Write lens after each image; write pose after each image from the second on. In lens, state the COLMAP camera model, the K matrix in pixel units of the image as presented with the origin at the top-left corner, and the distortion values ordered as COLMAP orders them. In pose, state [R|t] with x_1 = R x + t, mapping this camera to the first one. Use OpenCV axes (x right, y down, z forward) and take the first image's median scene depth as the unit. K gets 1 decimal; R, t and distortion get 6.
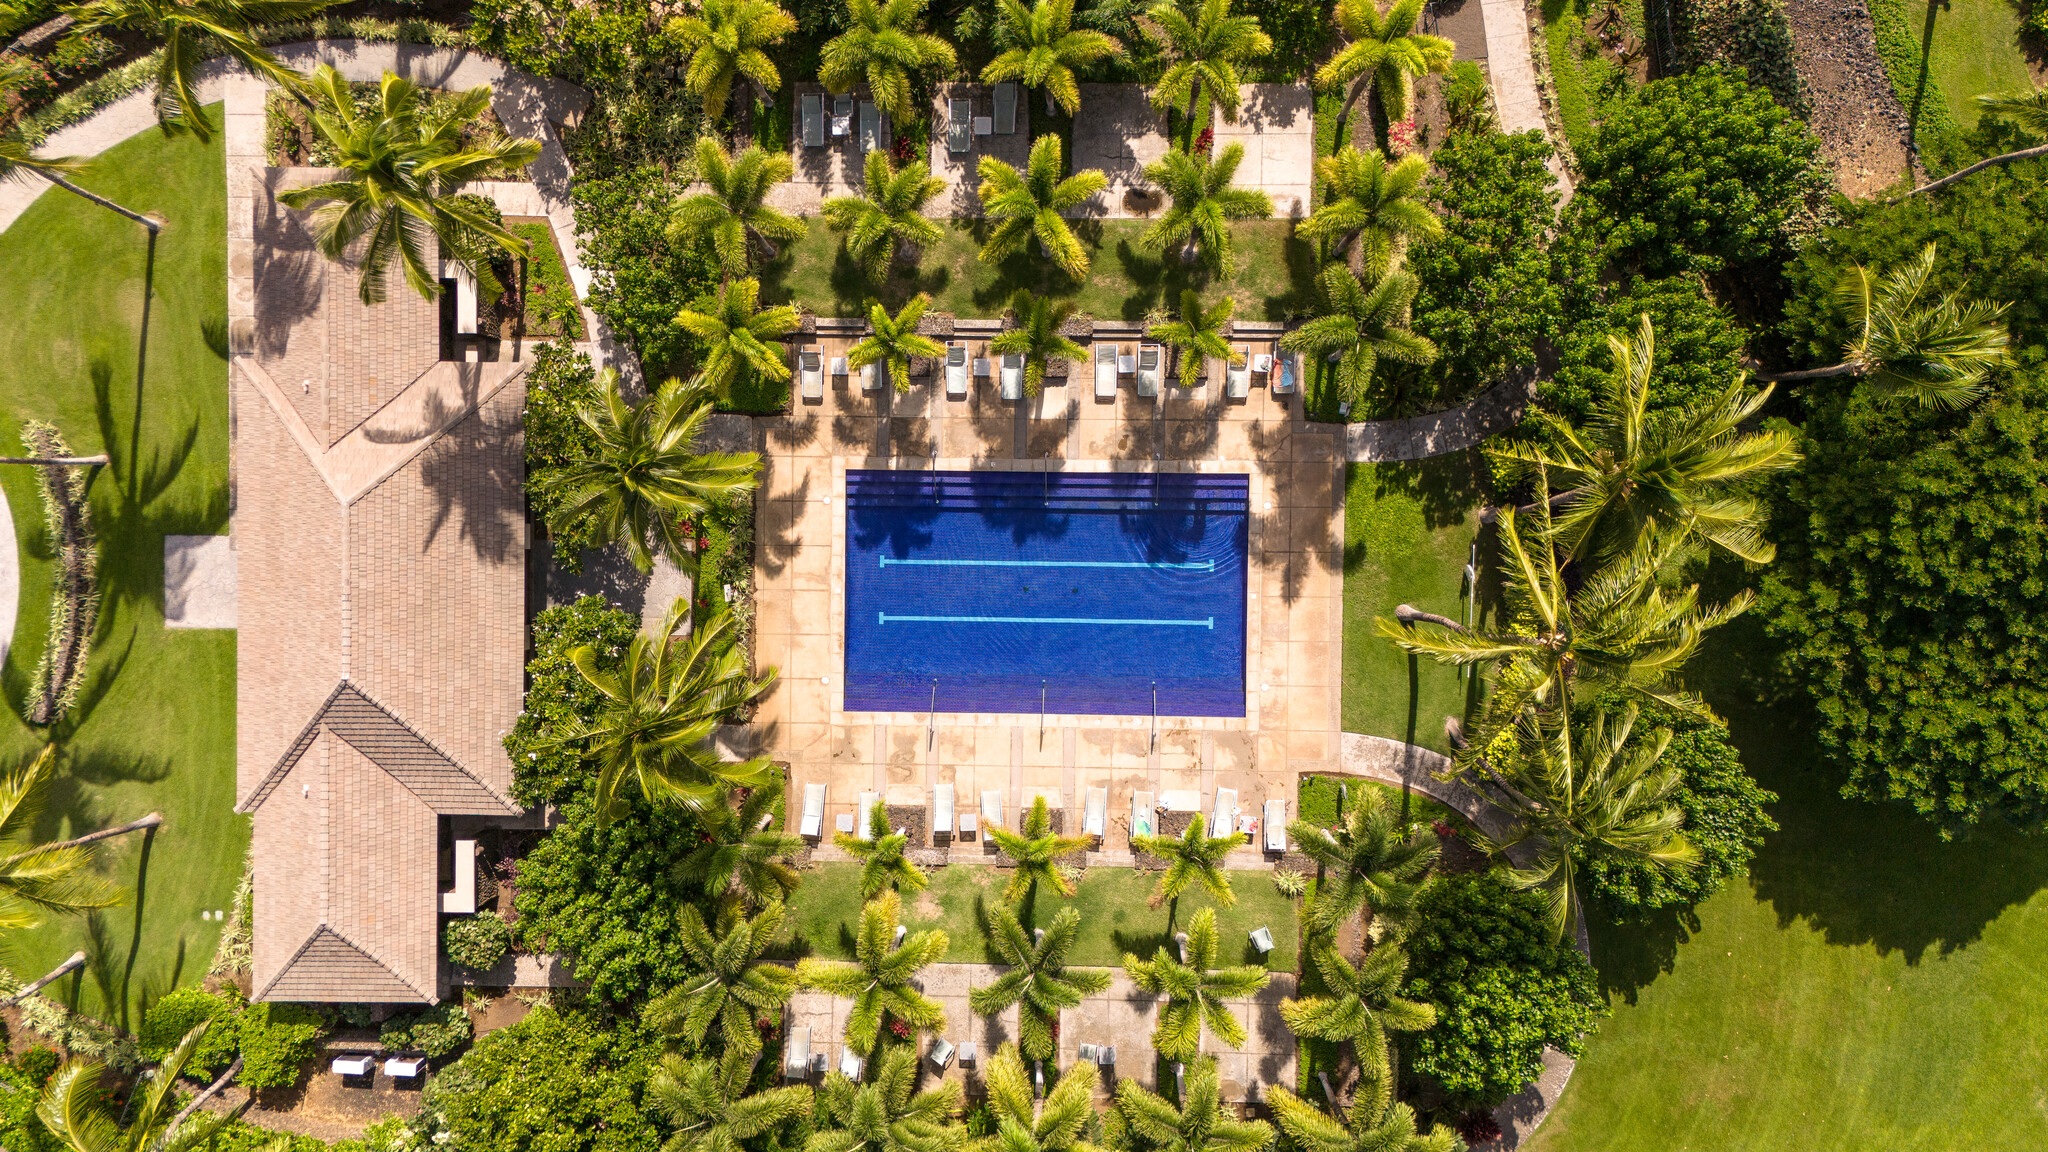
lens RADIAL K [[1514.6, 0, 1026.9], [0, 1514.6, 567.1], [0, 0, 1]] dist [0.074170, -0.069362]
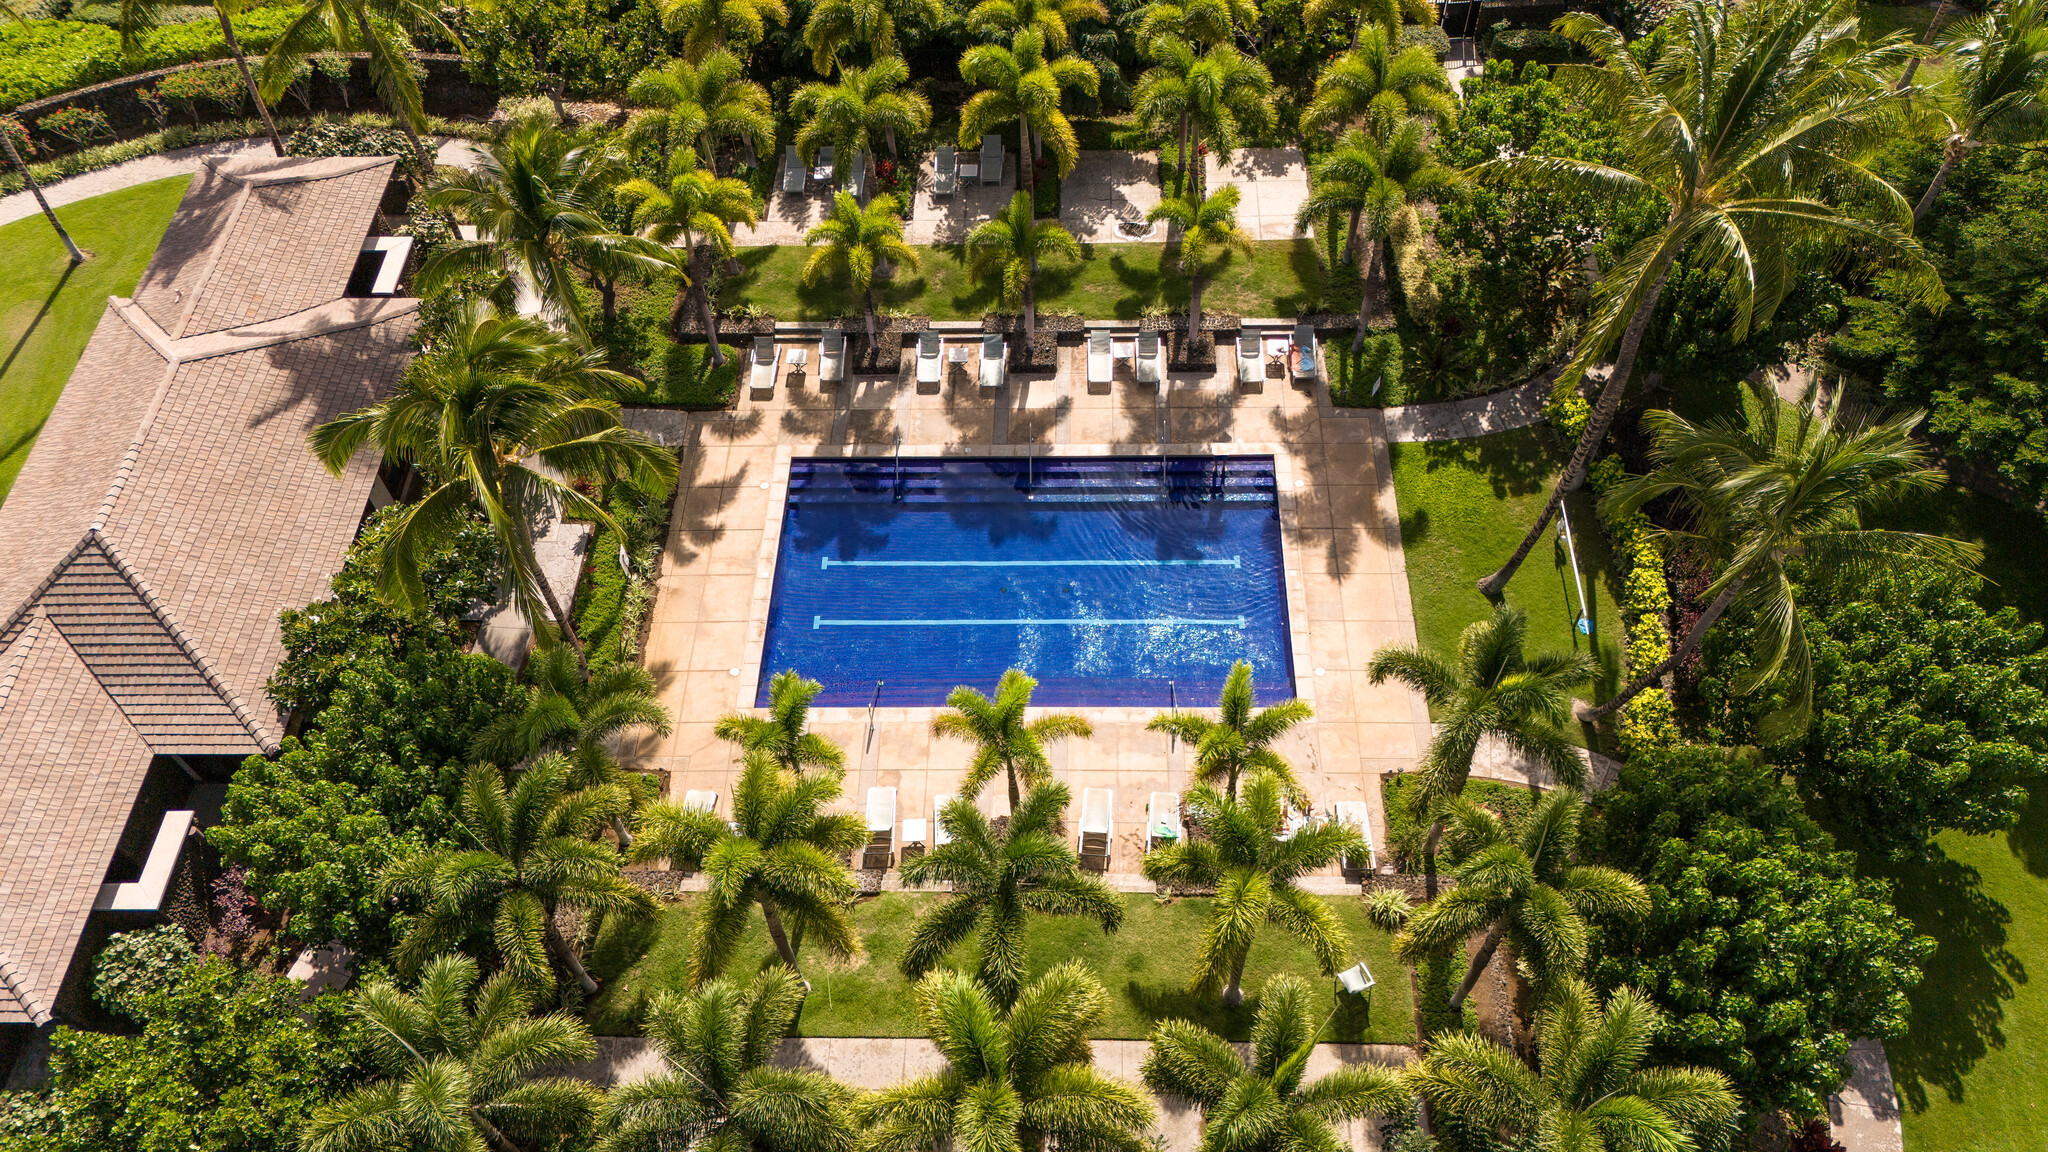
lens RADIAL K [[1514.6, 0, 1026.9], [0, 1514.6, 567.1], [0, 0, 1]] dist [0.074170, -0.069362]
pose [[0.999922, 0.012268, -0.002134, 0.013200], [-0.011051, 0.795370, -0.606024, 0.495898], [-0.005737, 0.606000, 0.795444, 0.373400]]
